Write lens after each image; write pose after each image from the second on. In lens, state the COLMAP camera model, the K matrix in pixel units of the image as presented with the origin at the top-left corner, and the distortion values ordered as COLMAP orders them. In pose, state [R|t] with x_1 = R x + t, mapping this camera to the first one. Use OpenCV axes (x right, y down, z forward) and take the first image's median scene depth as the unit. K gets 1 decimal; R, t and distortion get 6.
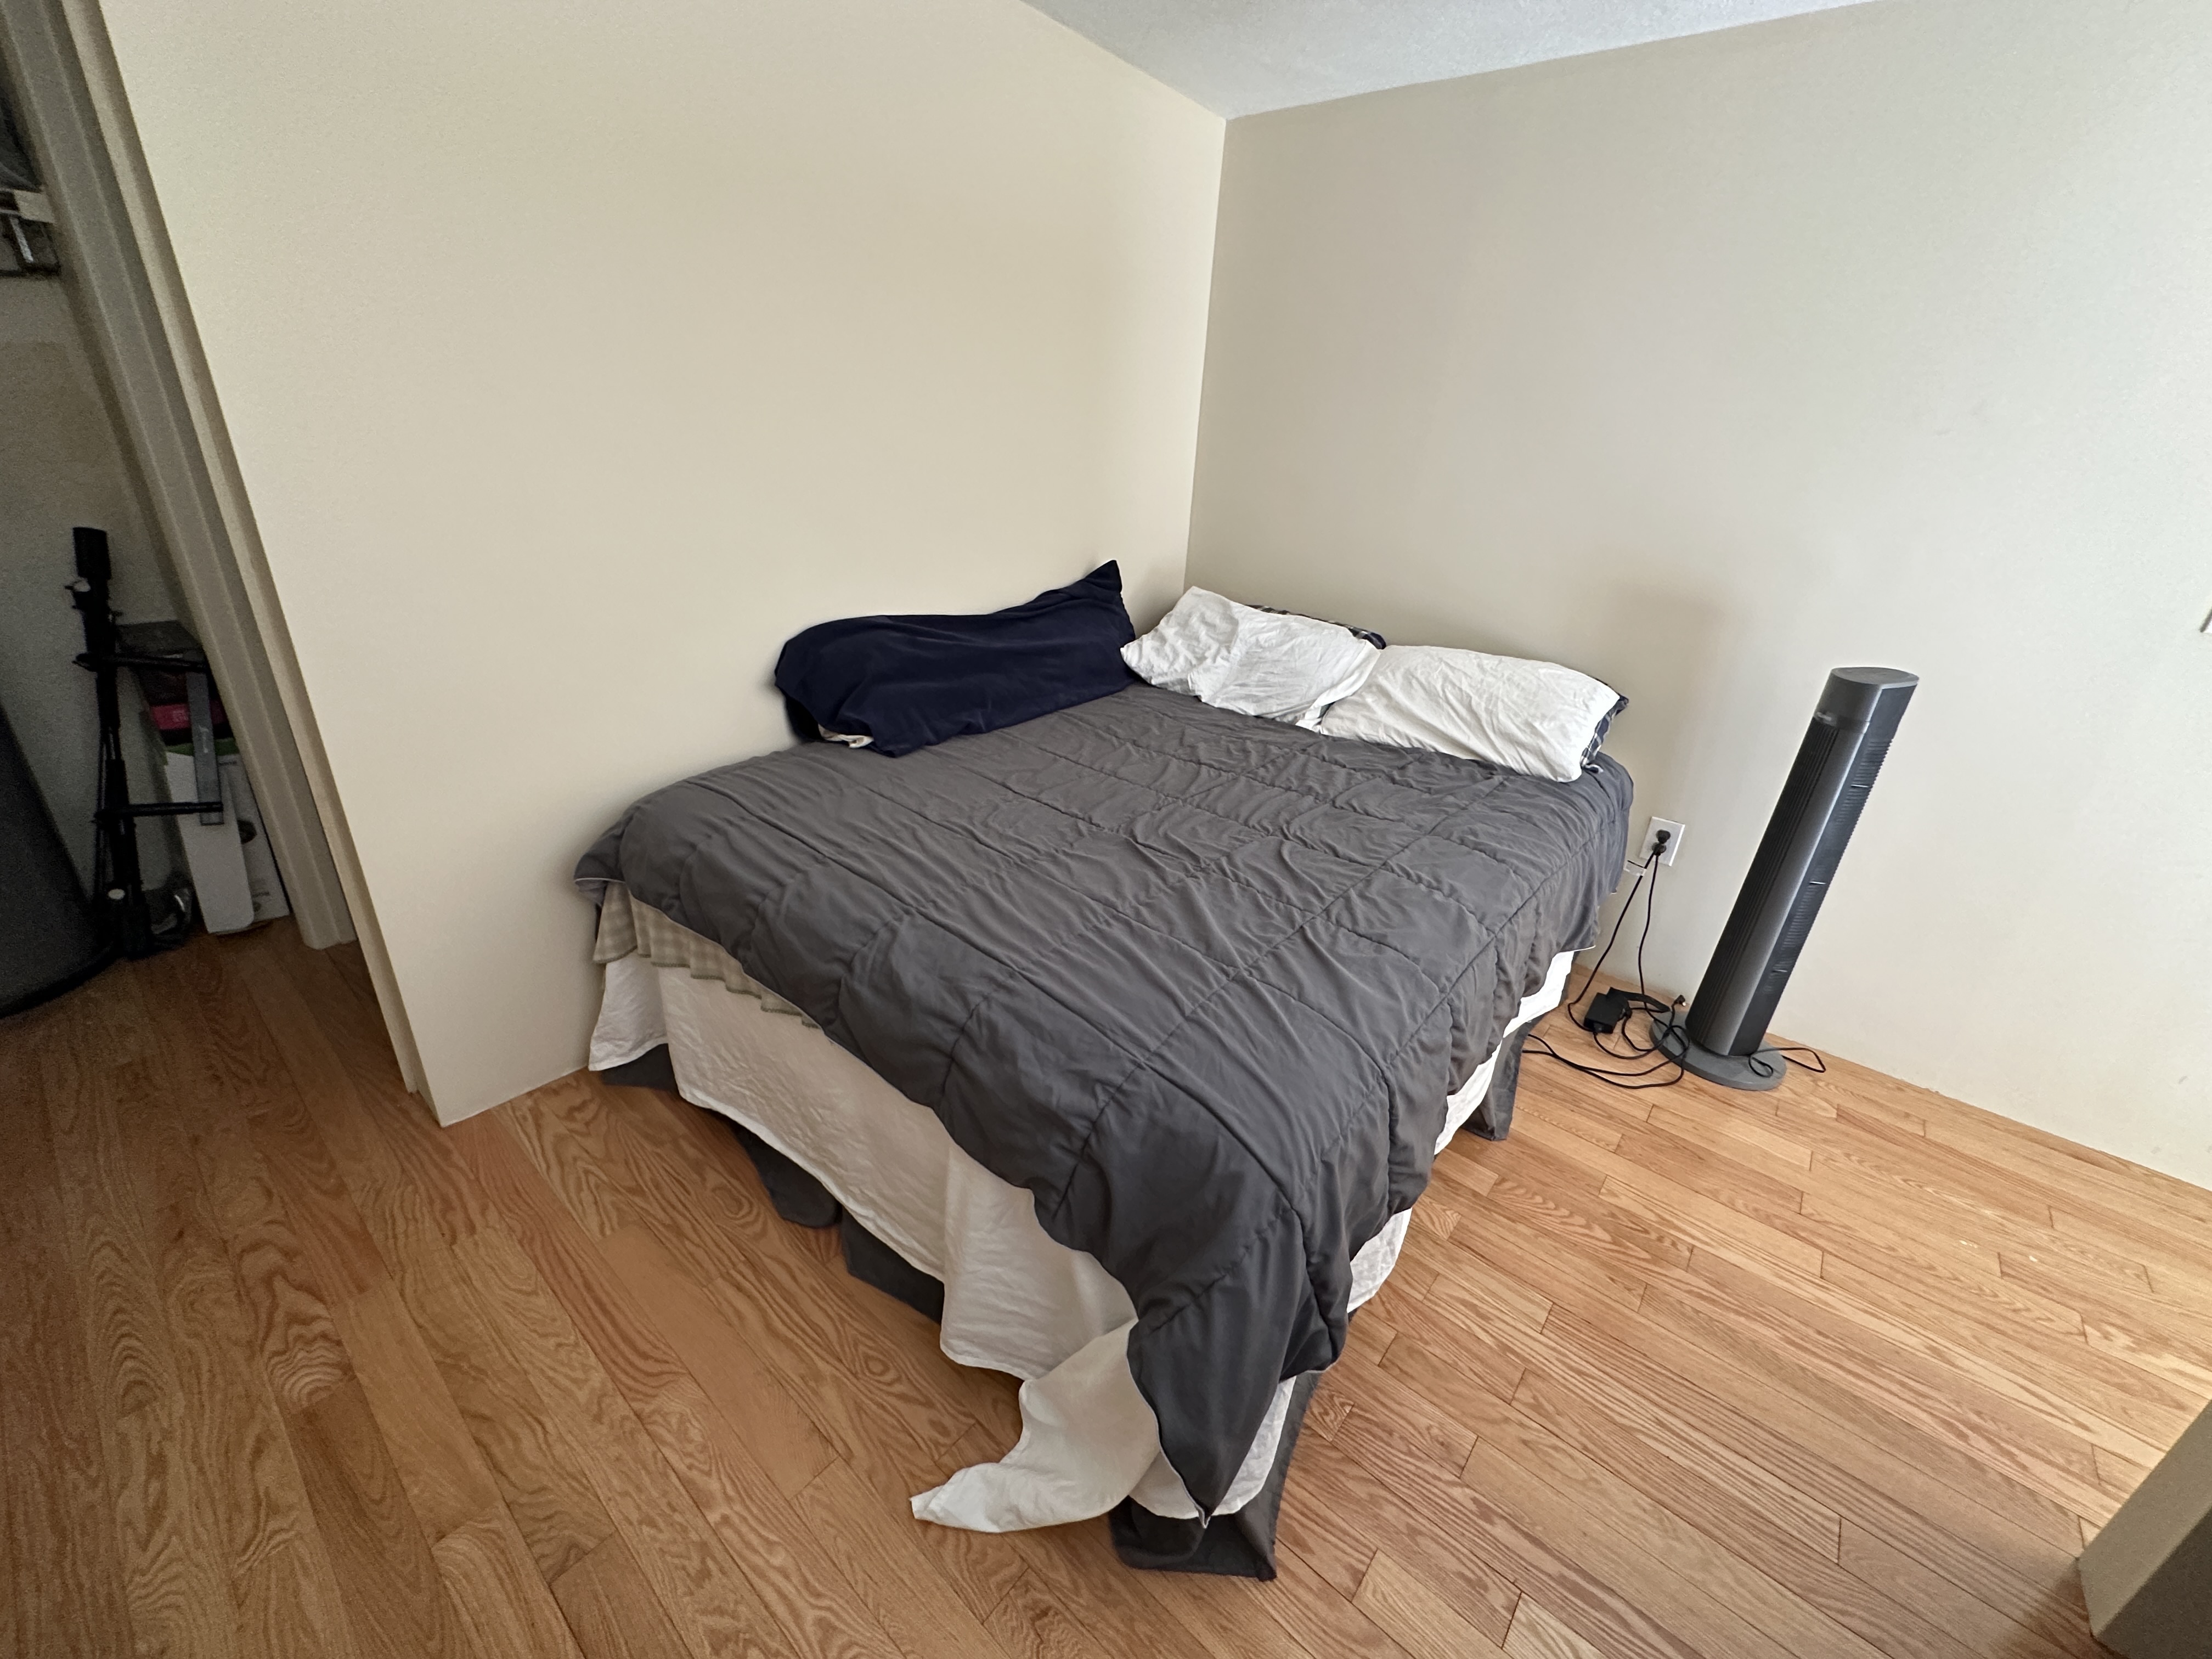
lens RADIAL K [[880.7, 0, 1099.6], [0, 880.7, 826.4], [0, 0, 1]] dist [0.000779, 0.000707]
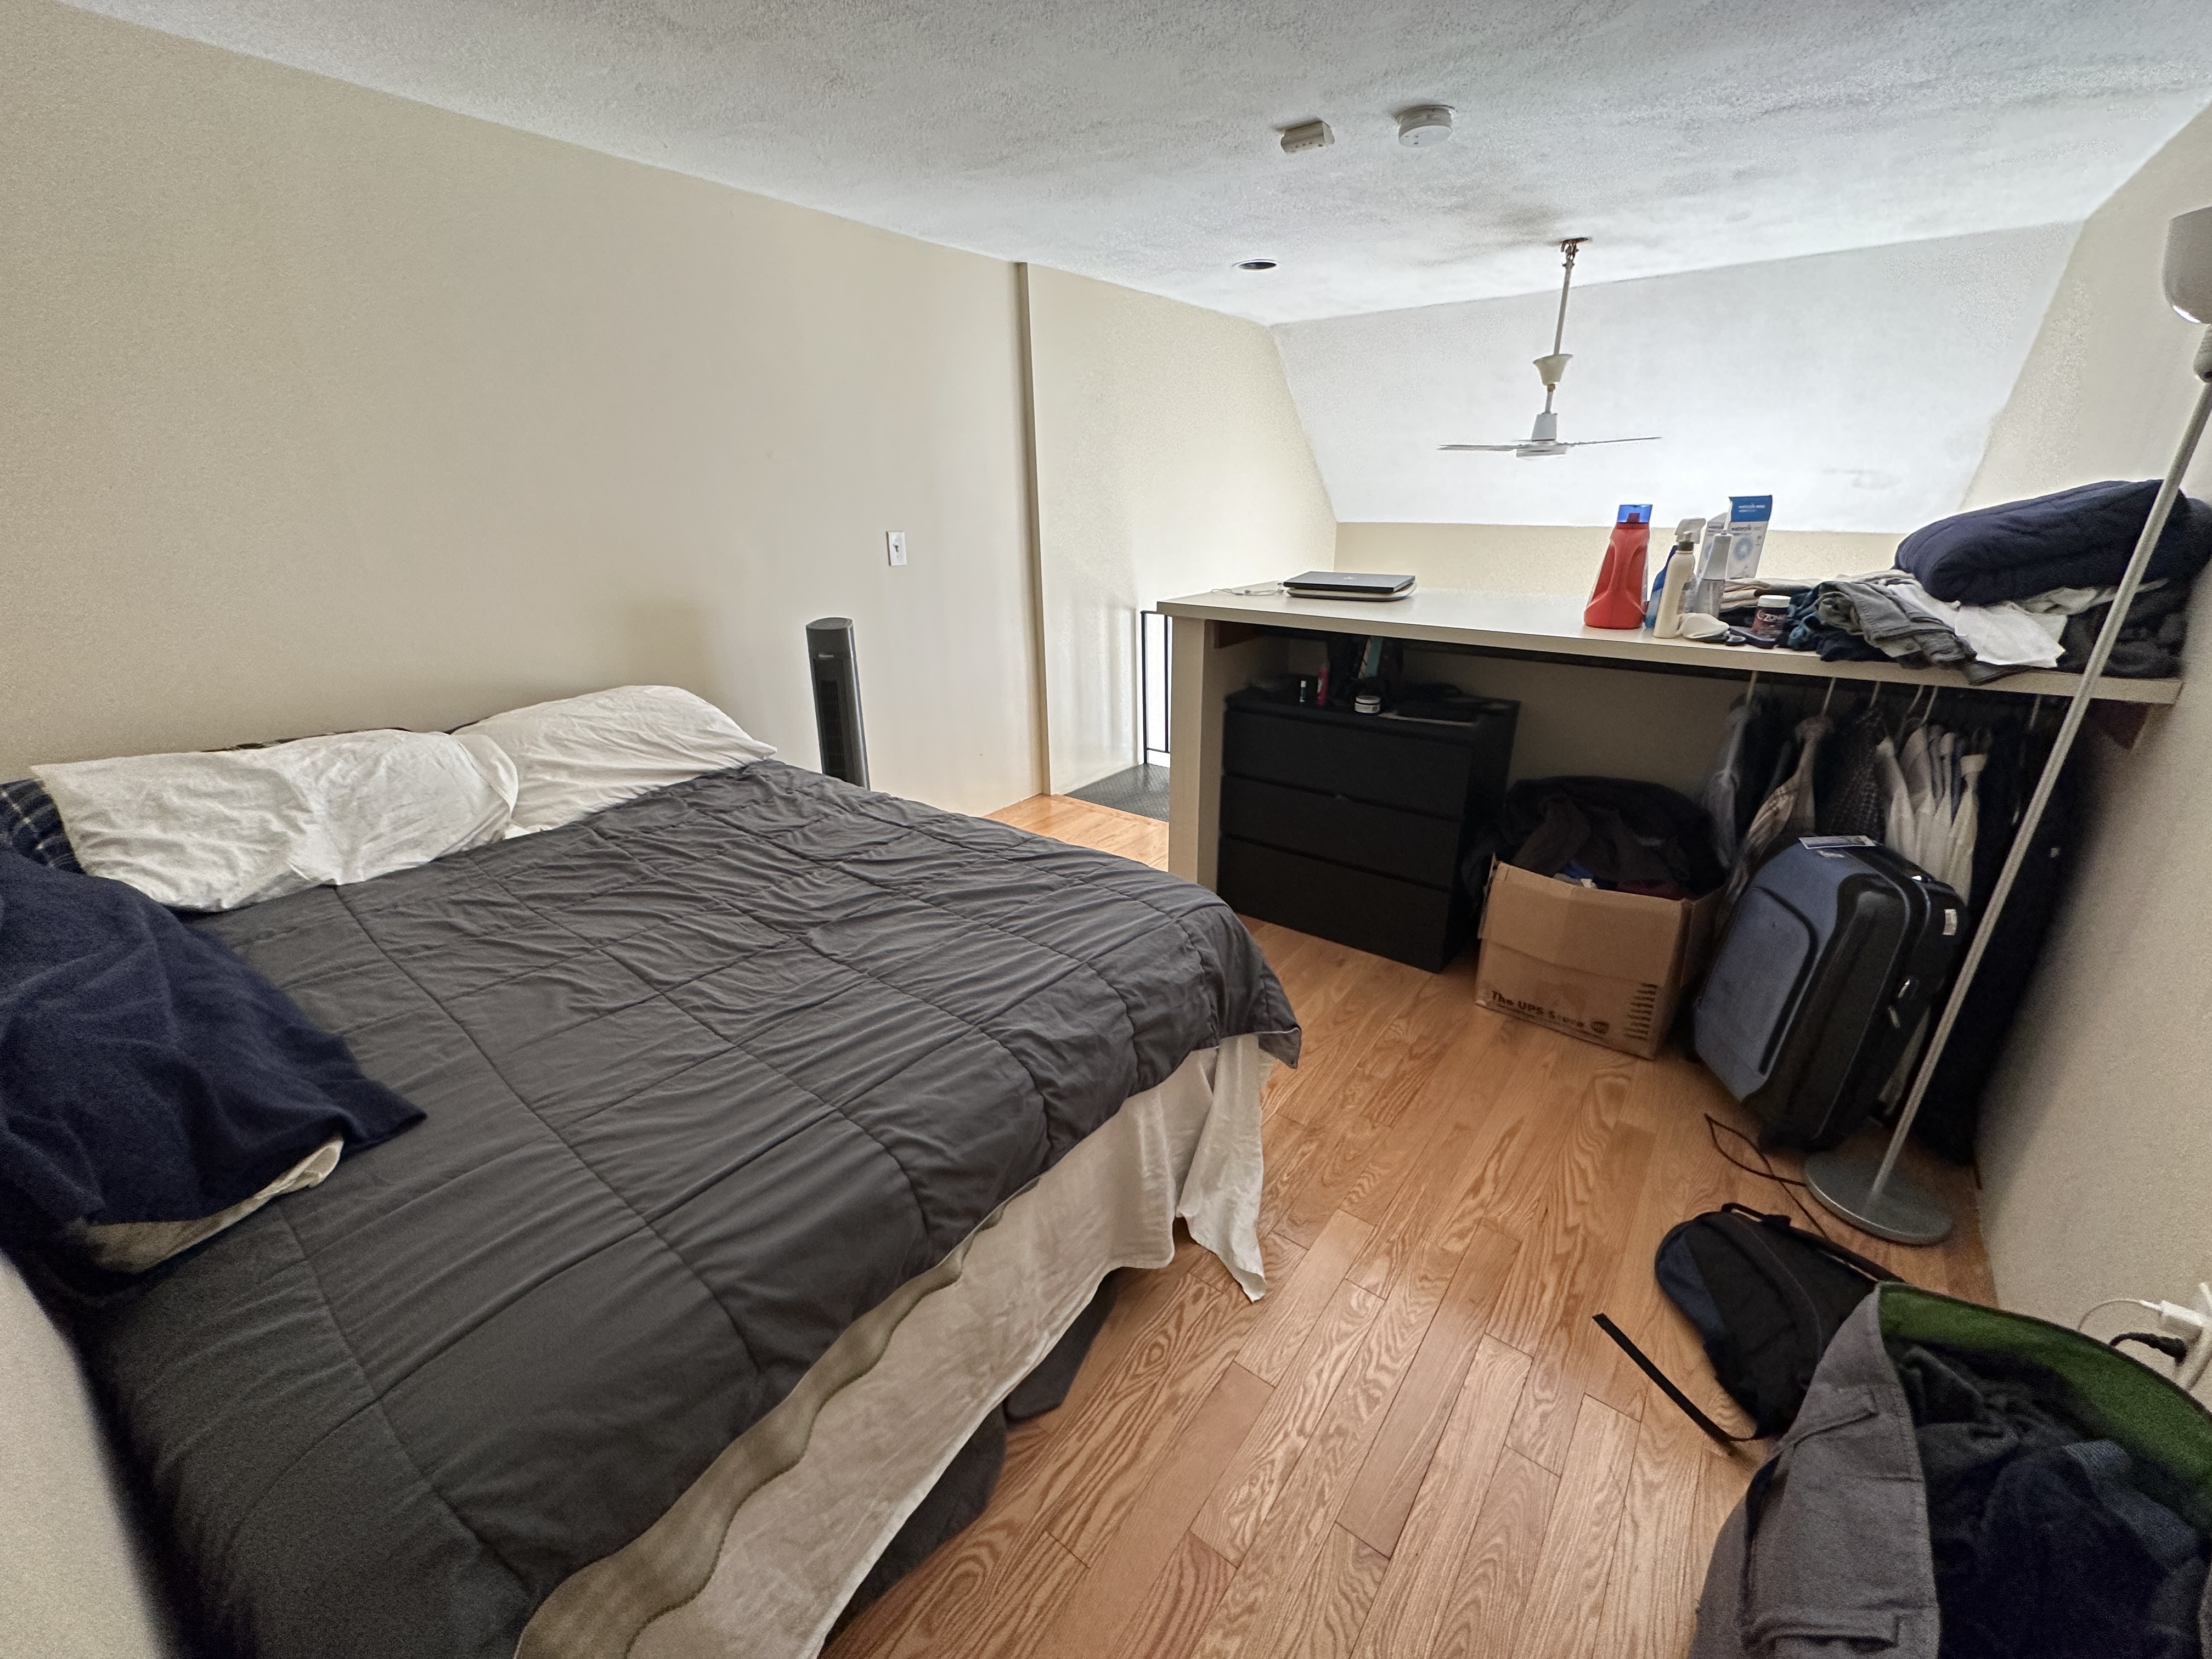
lens RADIAL K [[880.7, 0, 1113.8], [0, 880.7, 837.7], [0, 0, 1]] dist [0.000779, 0.000707]
pose [[-0.049817, -0.423894, 0.904341, -0.879238], [0.400563, 0.820972, 0.406883, -0.356287], [-0.914914, 0.382515, 0.128898, 0.585929]]
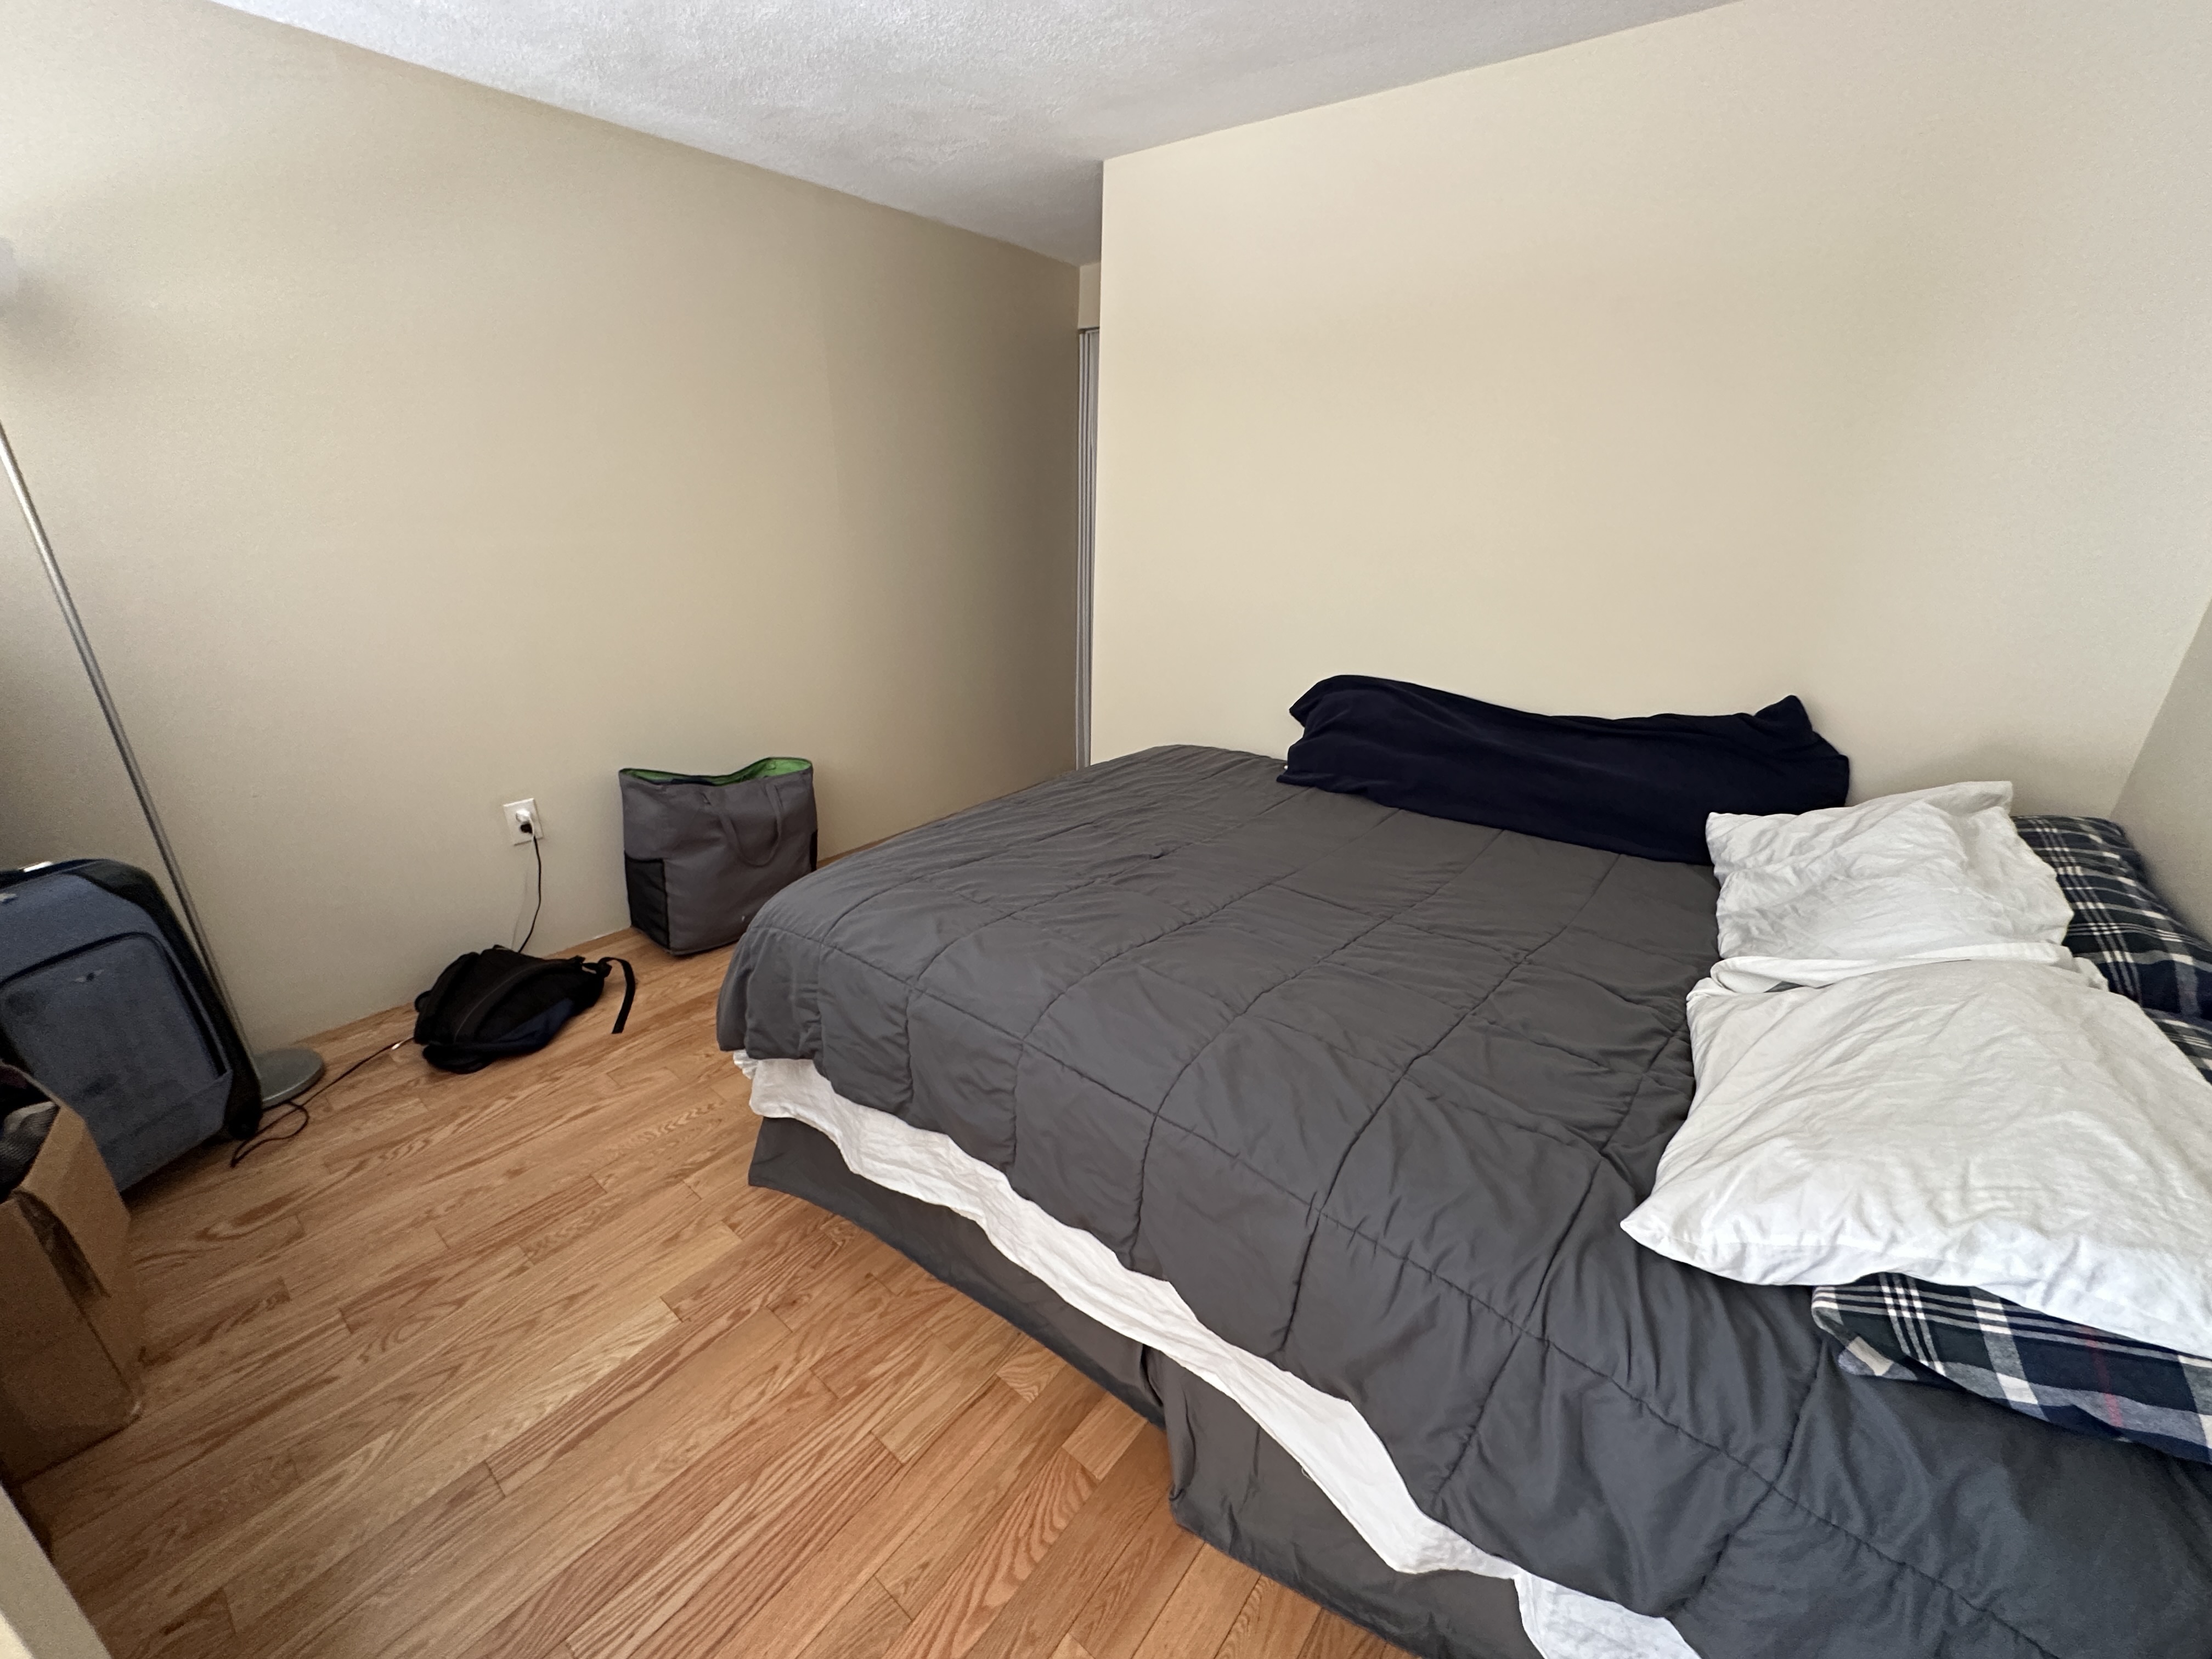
lens RADIAL K [[880.7, 0, 1092.8], [0, 880.7, 836.2], [0, 0, 1]] dist [0.000779, 0.000707]
pose [[0.012893, 0.293032, -0.956016, 1.152440], [-0.414375, 0.871699, 0.261599, -0.279863], [0.910015, 0.392777, 0.132664, 0.821126]]
